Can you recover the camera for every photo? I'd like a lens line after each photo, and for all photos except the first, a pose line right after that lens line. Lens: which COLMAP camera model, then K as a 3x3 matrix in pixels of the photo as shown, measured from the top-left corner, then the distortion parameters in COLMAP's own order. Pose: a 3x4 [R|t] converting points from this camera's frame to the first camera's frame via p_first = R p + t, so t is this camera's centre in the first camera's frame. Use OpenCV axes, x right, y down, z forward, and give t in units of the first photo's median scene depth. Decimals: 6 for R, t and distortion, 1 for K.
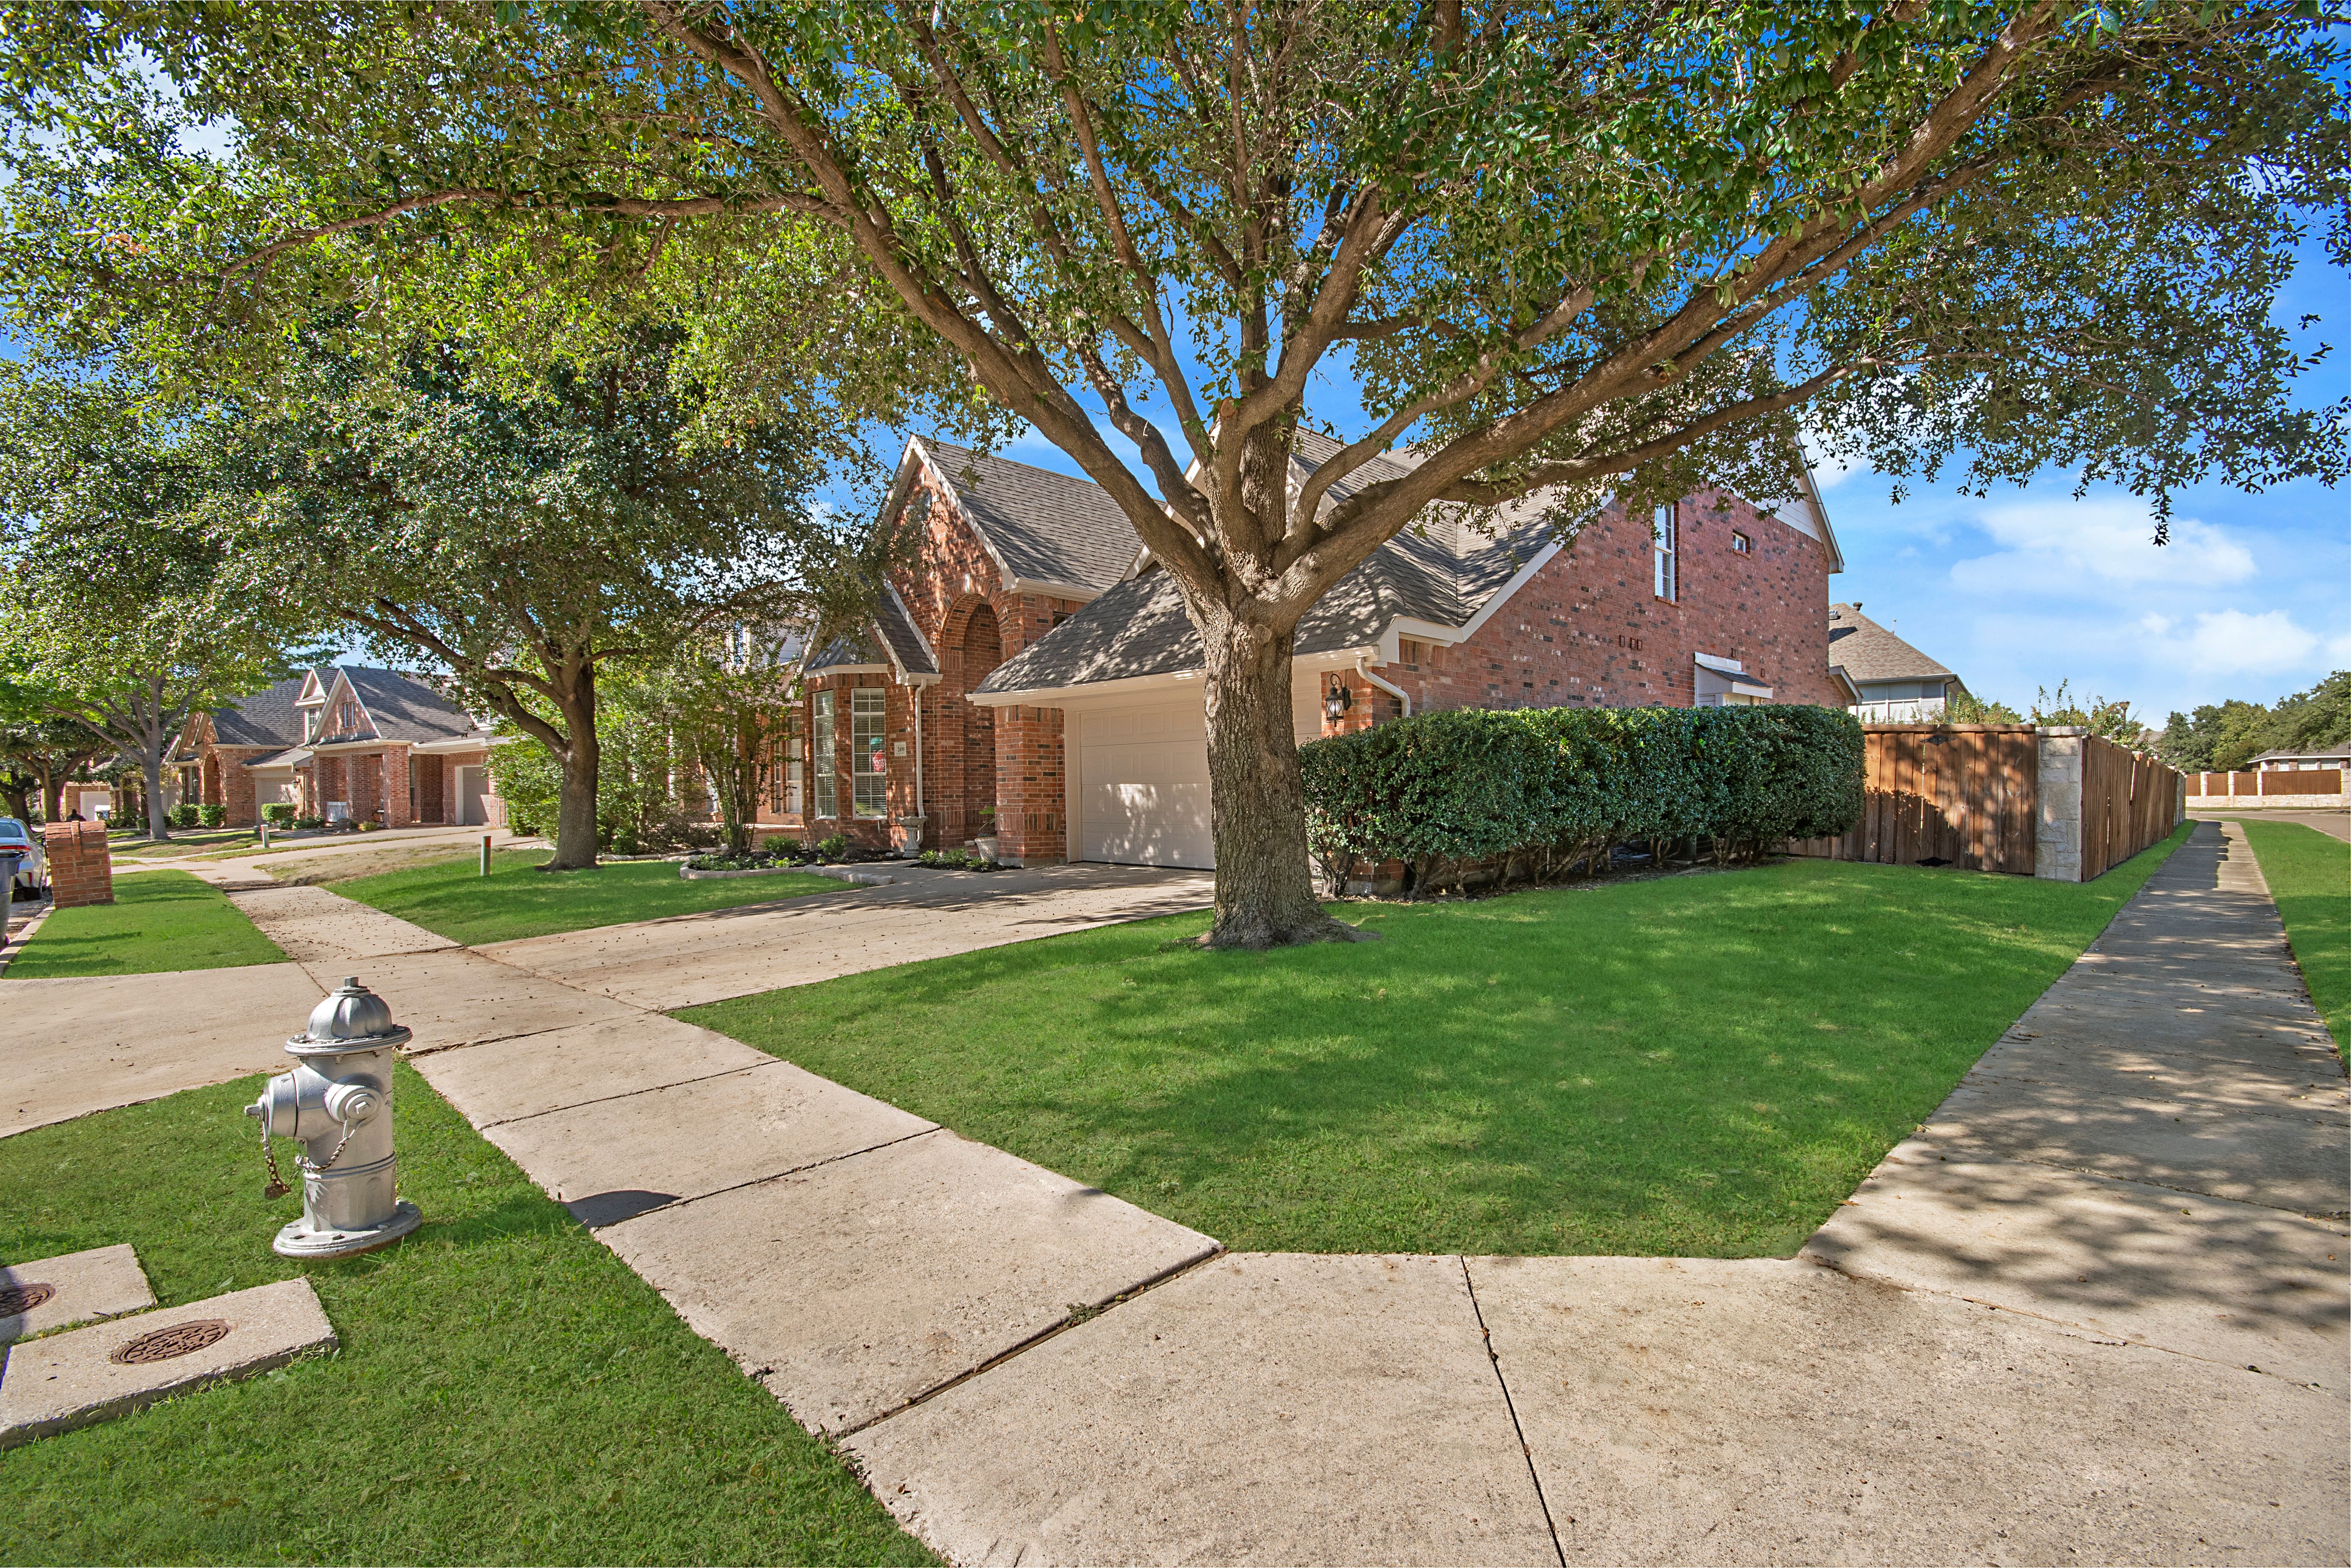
lens RADIAL K [[1048.4, 0, 1179.8], [0, 1048.4, 797.8], [0, 0, 1]] dist [-0.001629, 0.000267]
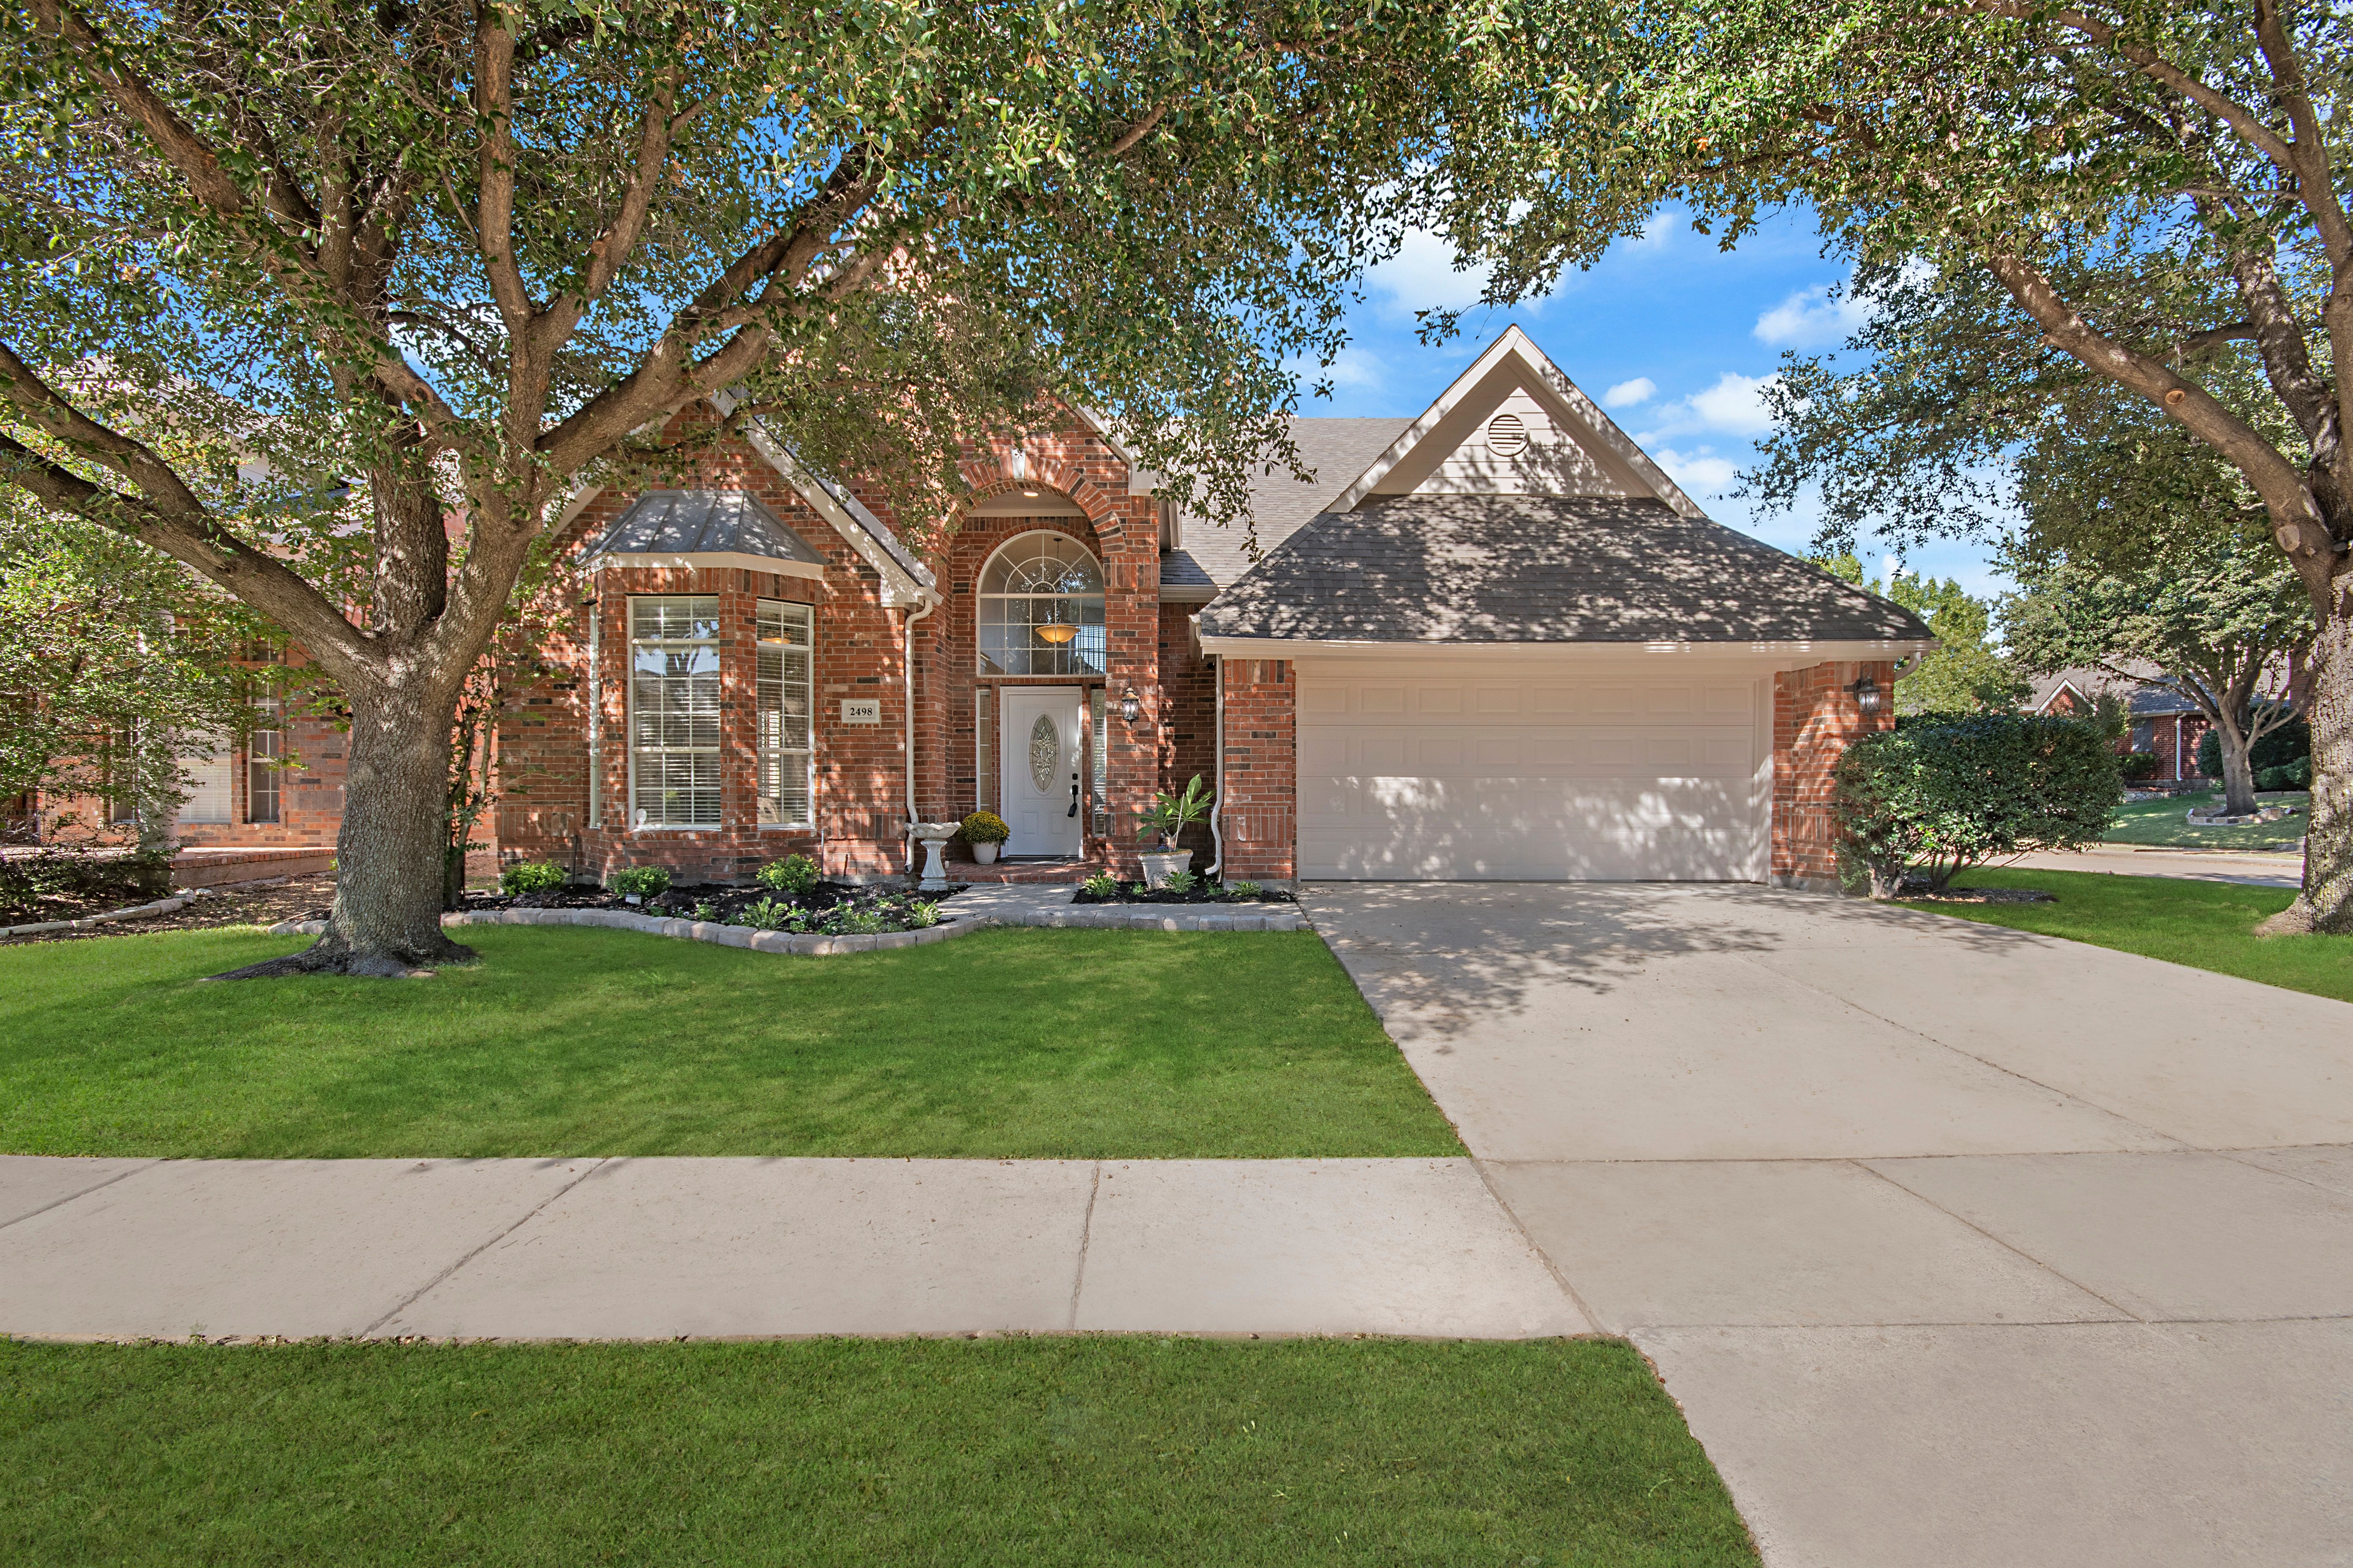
lens RADIAL K [[1049.1, 0, 1180.8], [0, 1049.1, 797.8], [0, 0, 1]] dist [-0.001629, 0.000267]
pose [[0.705854, 0.002435, 0.708353, -0.679987], [-0.004101, 0.999991, 0.000649, 0.002099], [-0.708345, -0.003363, 0.705858, 0.538279]]
